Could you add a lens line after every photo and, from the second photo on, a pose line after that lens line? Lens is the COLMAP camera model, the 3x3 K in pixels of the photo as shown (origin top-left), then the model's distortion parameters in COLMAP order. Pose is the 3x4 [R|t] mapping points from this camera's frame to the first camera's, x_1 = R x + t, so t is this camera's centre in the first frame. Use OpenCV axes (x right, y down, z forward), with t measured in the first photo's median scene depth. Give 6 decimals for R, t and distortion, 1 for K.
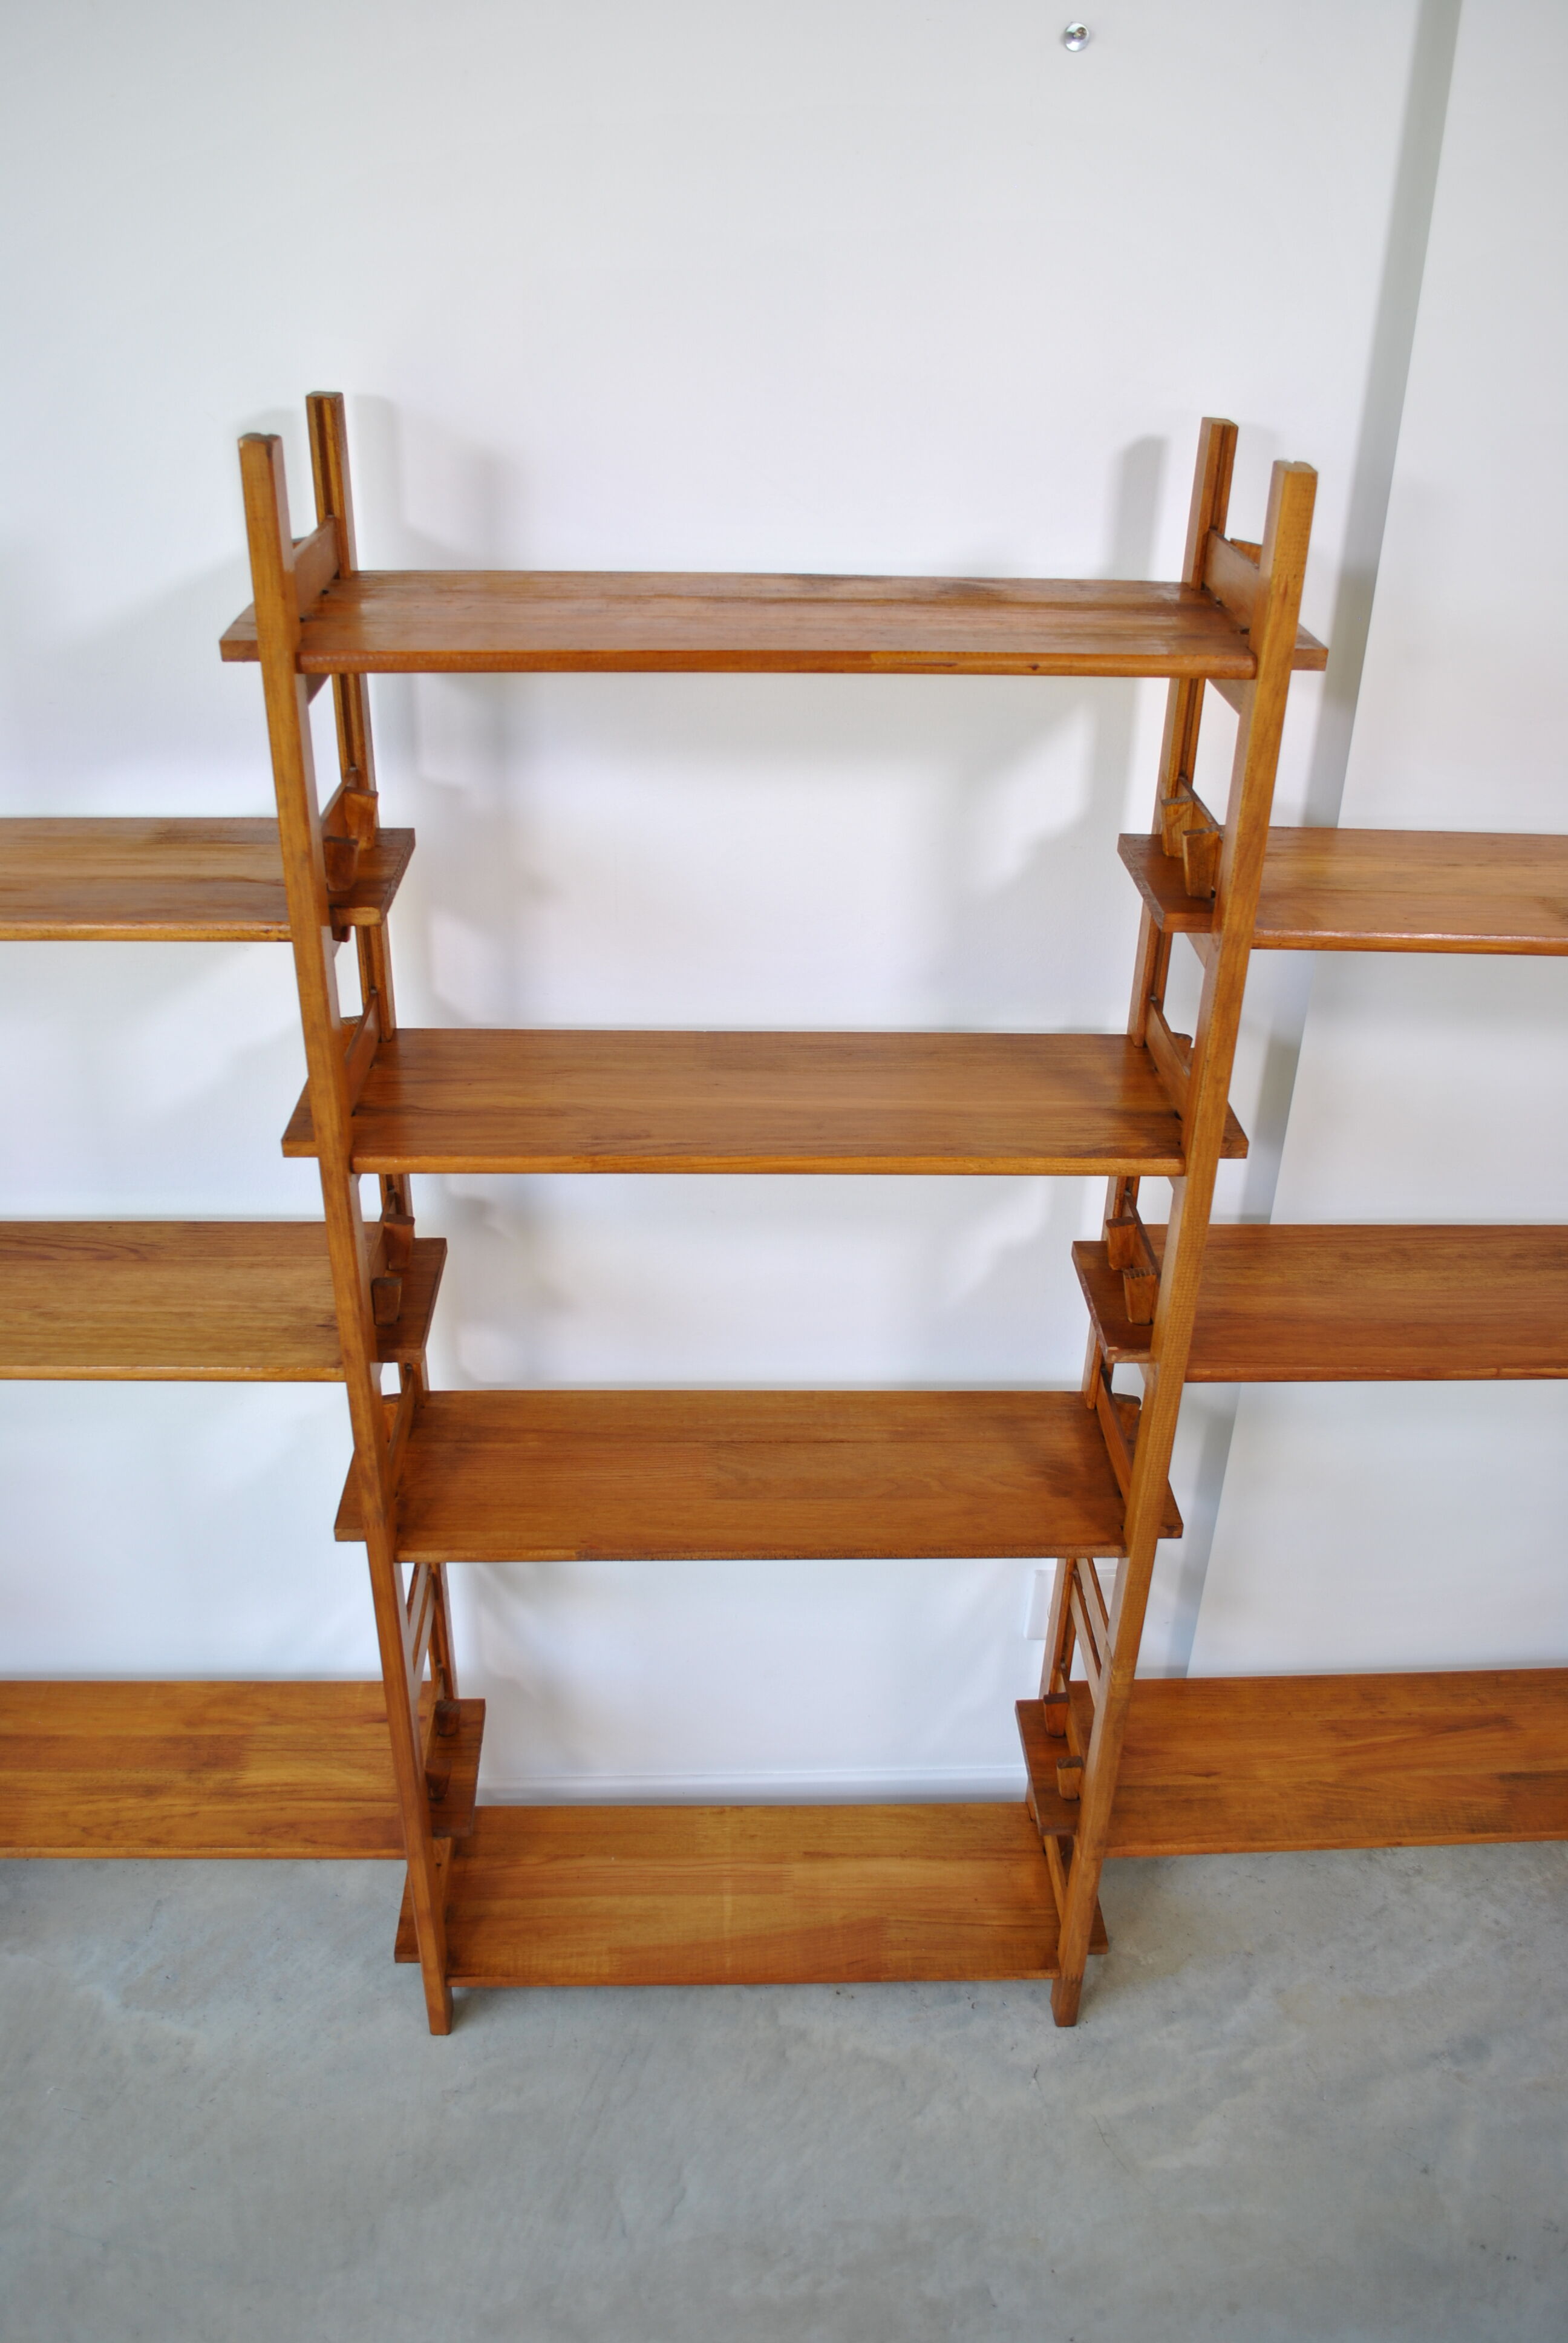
lens RADIAL K [[1848.8, 0, 769.1], [0, 1848.8, 1169.3], [0, 0, 1]] dist [-0.088207, 0.017413]
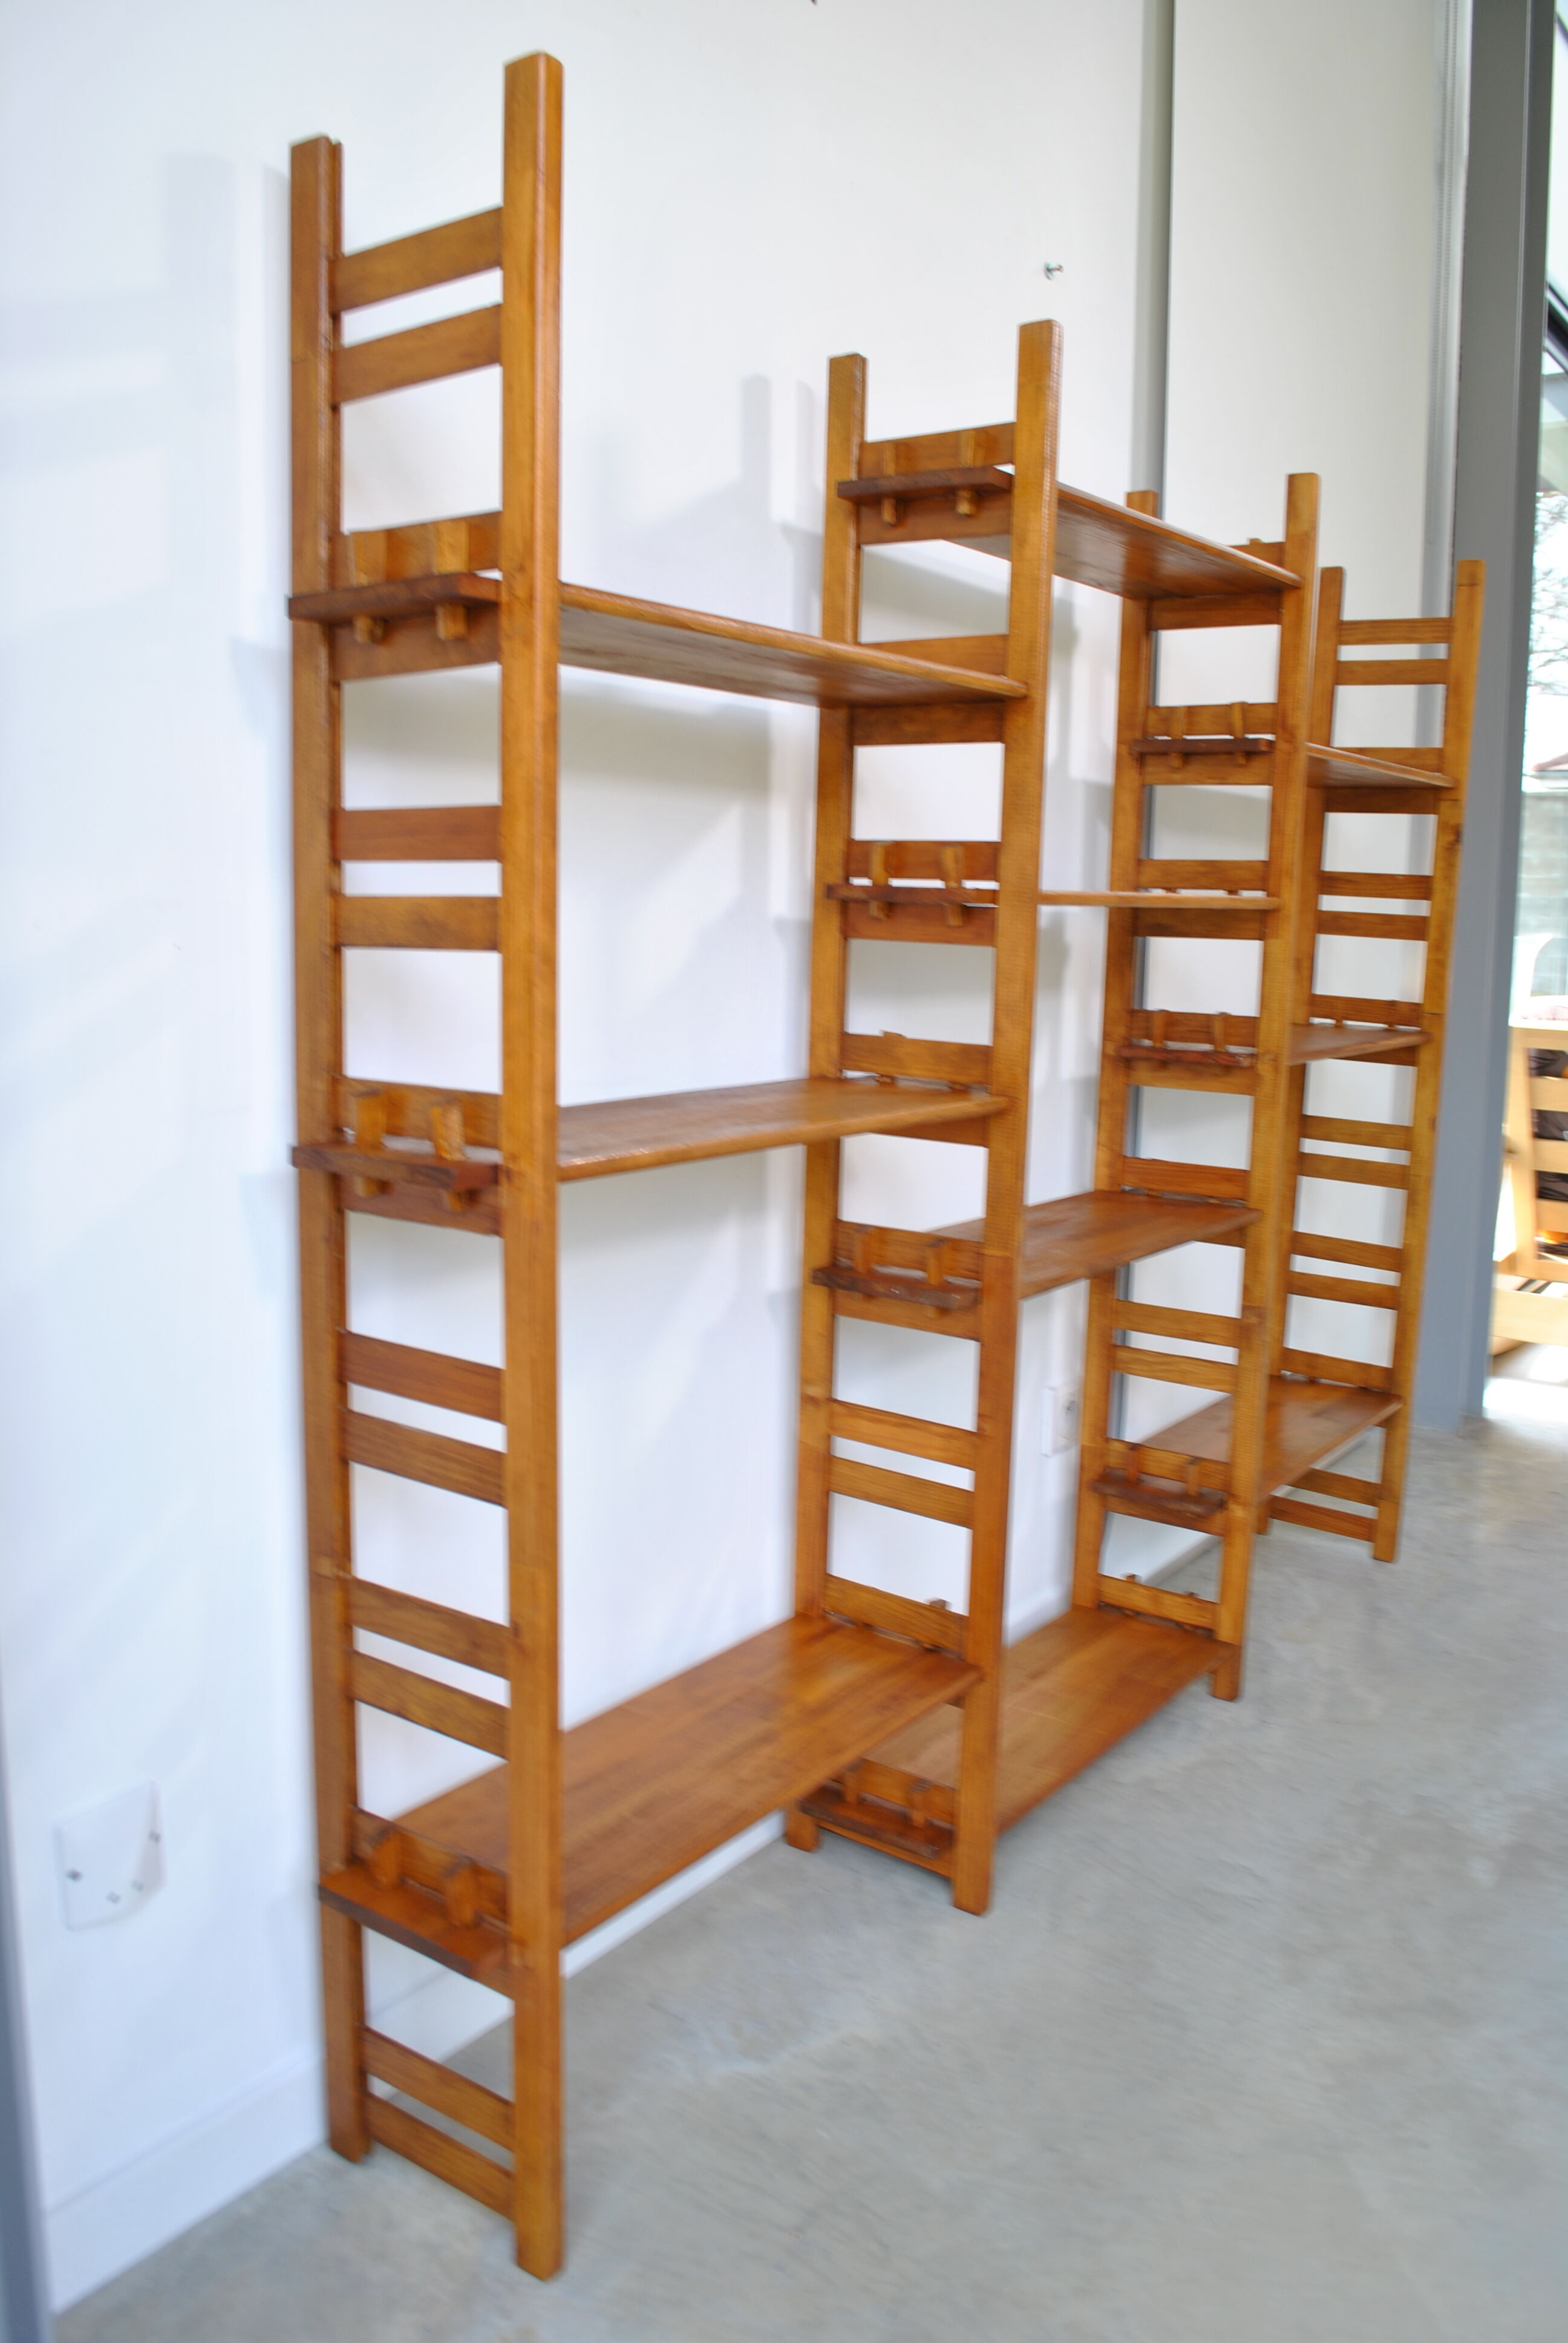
lens RADIAL K [[1852.9, 0, 772.5], [0, 1852.9, 1164.6], [0, 0, 1]] dist [-0.085573, 0.014860]
pose [[0.619048, -0.118999, 0.776285, -1.026352], [0.375982, 0.912724, -0.159912, 0.230743], [-0.689505, 0.390862, 0.609762, 0.326175]]
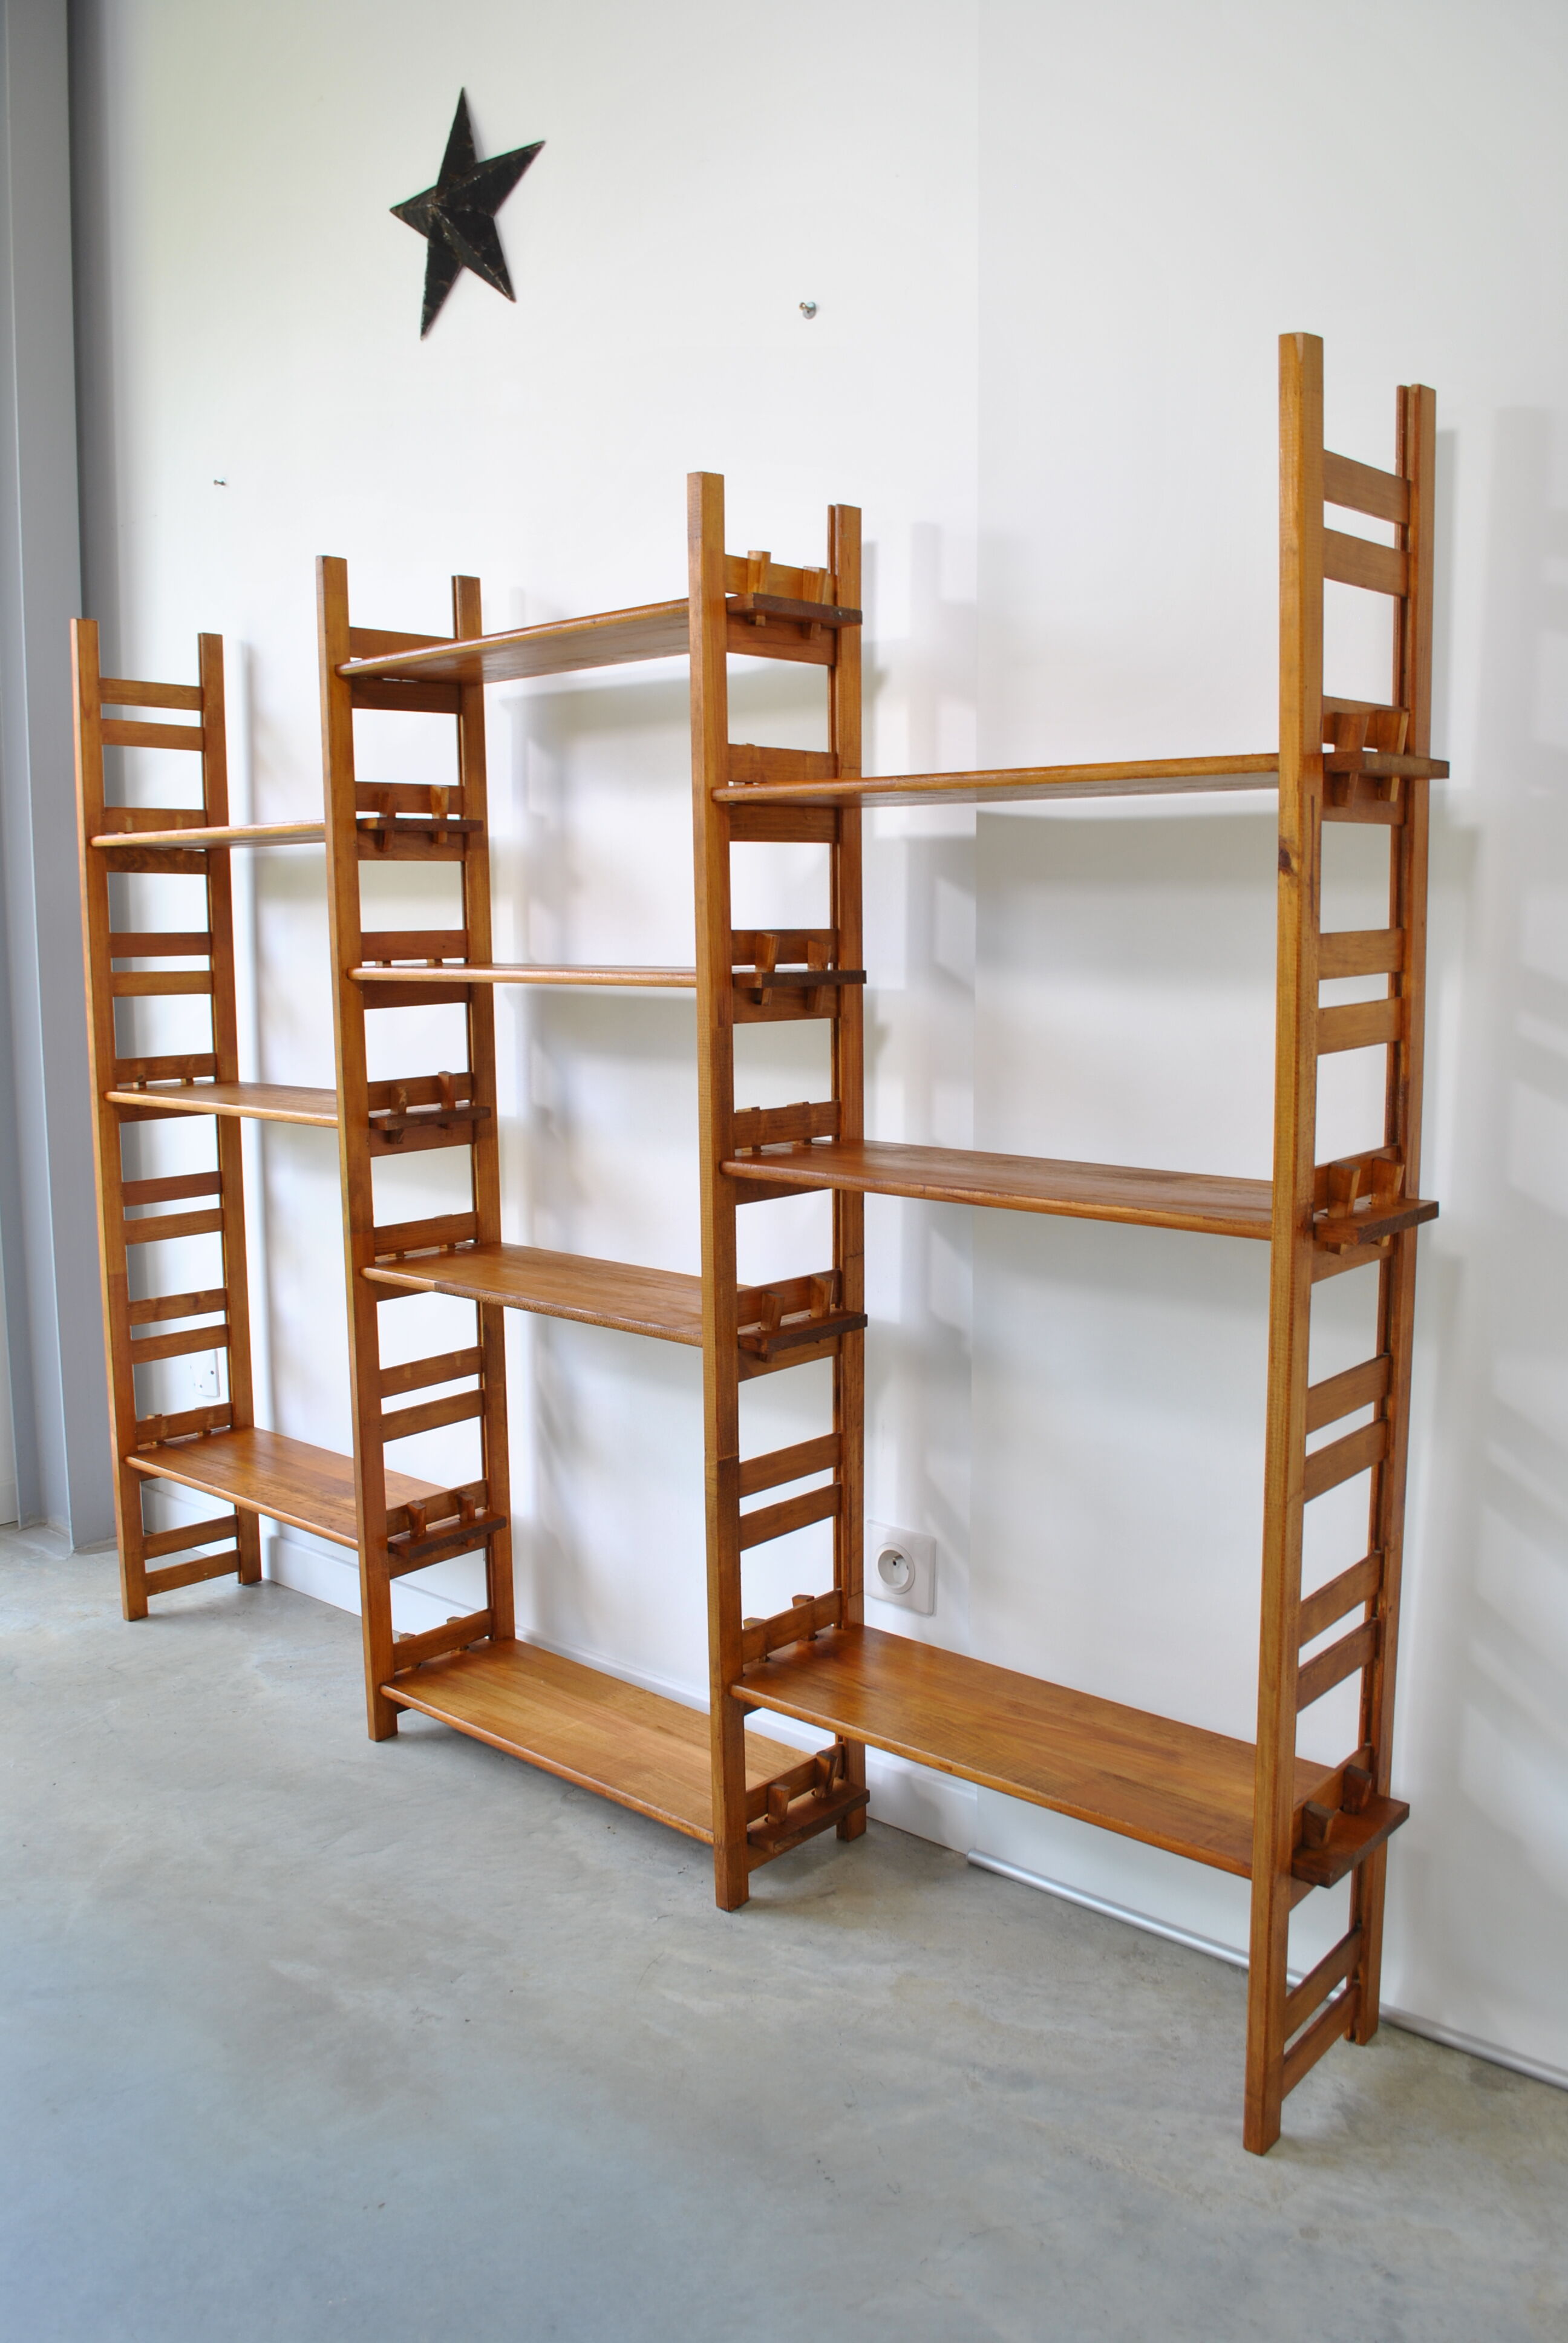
lens RADIAL K [[1852.9, 0, 772.5], [0, 1852.9, 1164.6], [0, 0, 1]] dist [-0.085573, 0.014860]
pose [[0.723961, 0.068108, -0.686470, 0.946694], [-0.319453, 0.915085, -0.246110, 0.346996], [0.611416, 0.397469, 0.684243, 0.113286]]
